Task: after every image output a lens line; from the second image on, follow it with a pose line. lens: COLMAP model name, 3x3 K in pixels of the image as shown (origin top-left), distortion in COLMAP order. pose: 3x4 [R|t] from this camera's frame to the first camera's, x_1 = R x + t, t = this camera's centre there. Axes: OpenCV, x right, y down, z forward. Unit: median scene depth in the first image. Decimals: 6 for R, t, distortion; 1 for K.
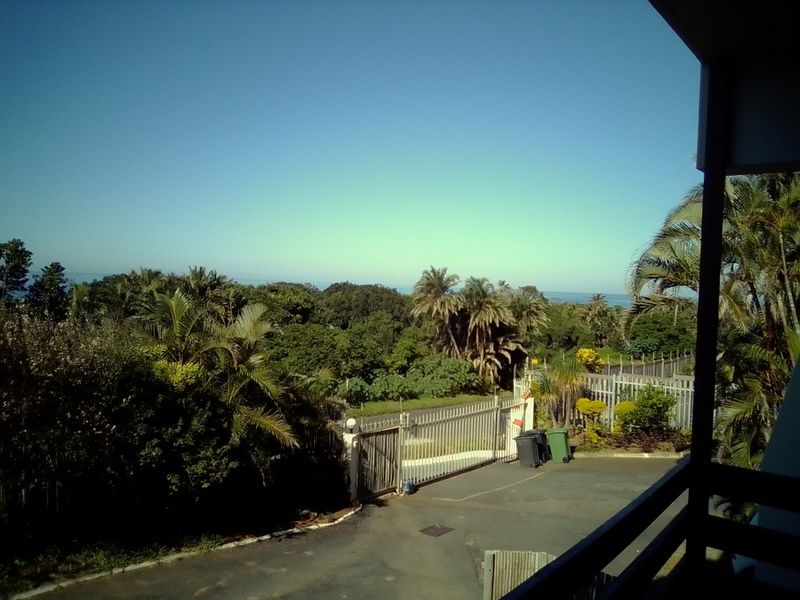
lens RADIAL K [[647.3, 0, 400.0], [0, 647.3, 300.0], [0, 0, 1]] dist [-0.008698, 0.001130]
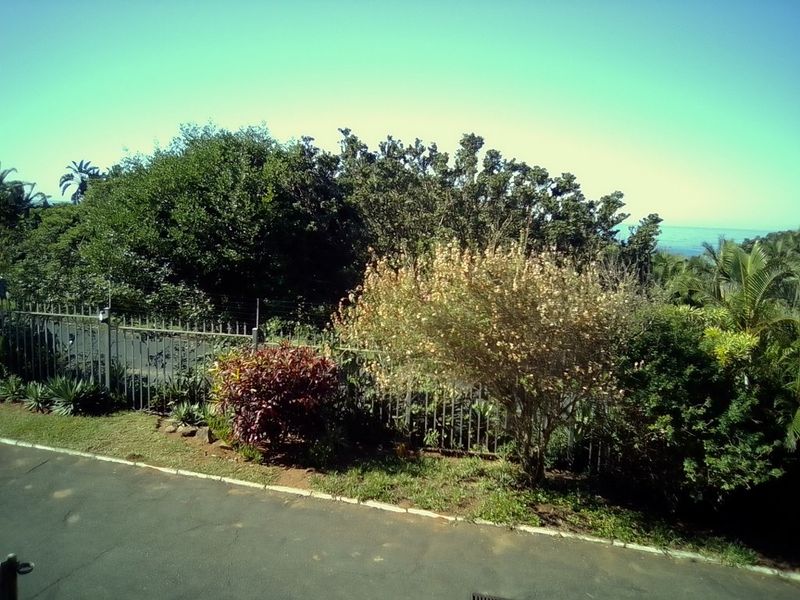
lens RADIAL K [[638.8, 0, 406.2], [0, 638.8, 303.9], [0, 0, 1]] dist [0.009784, -0.049936]
pose [[0.547110, 0.104409, -0.830524, 0.119201], [-0.044152, 0.994409, 0.095926, 0.001070], [0.835896, -0.015813, 0.548661, 0.236499]]
